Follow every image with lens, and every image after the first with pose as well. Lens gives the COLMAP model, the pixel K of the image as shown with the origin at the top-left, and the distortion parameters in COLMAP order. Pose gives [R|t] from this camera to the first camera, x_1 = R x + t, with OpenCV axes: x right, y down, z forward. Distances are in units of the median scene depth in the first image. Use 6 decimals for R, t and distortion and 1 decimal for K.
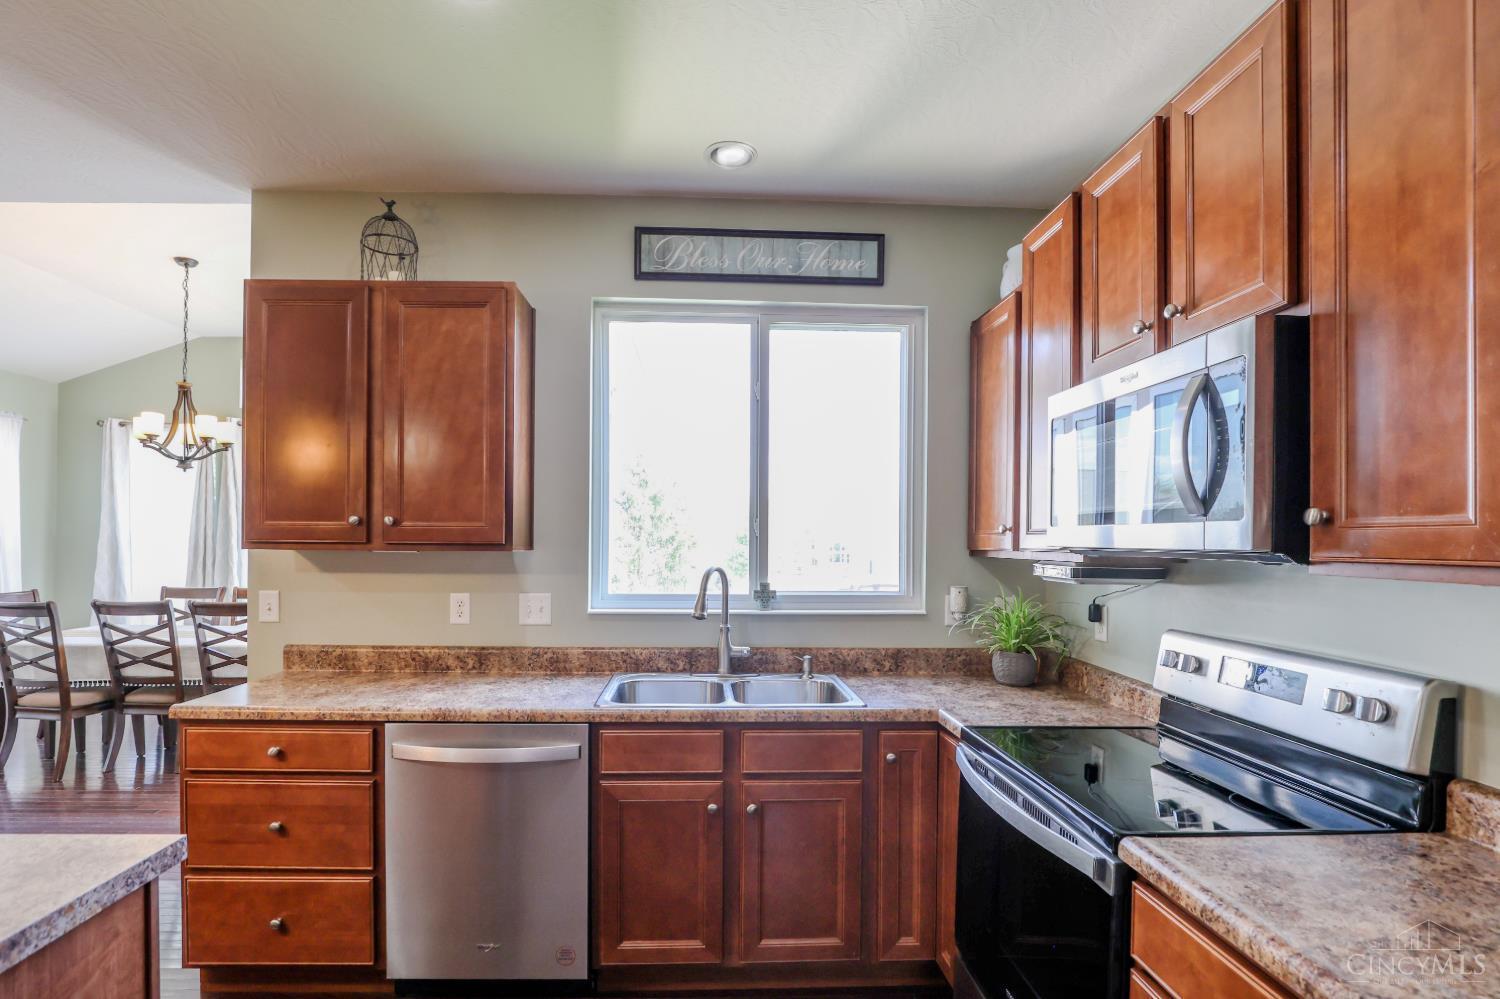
lens RADIAL K [[738.3, 0, 748.7], [0, 738.3, 549.6], [0, 0, 1]] dist [-0.016112, 0.000875]
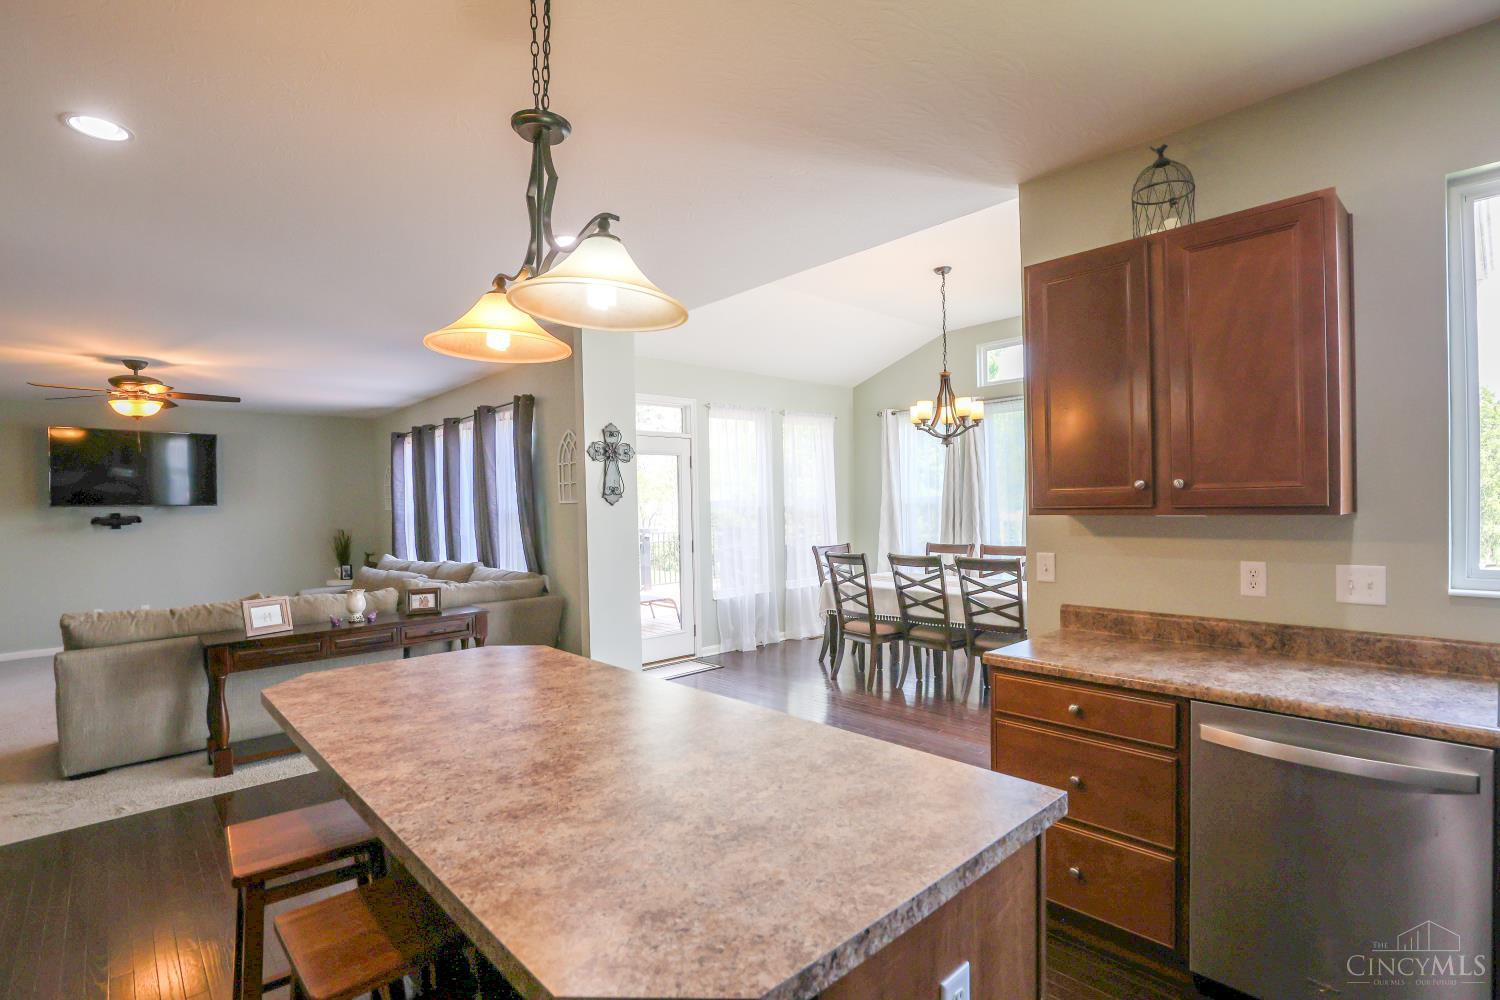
lens RADIAL K [[717.1, 0, 755.2], [0, 717.1, 513.1], [0, 0, 1]] dist [-0.014552, 0.000161]
pose [[0.665631, -0.009907, -0.746215, -0.151204], [0.020221, 0.999784, 0.004764, -0.015187], [0.746007, -0.018260, 0.665688, -0.013765]]
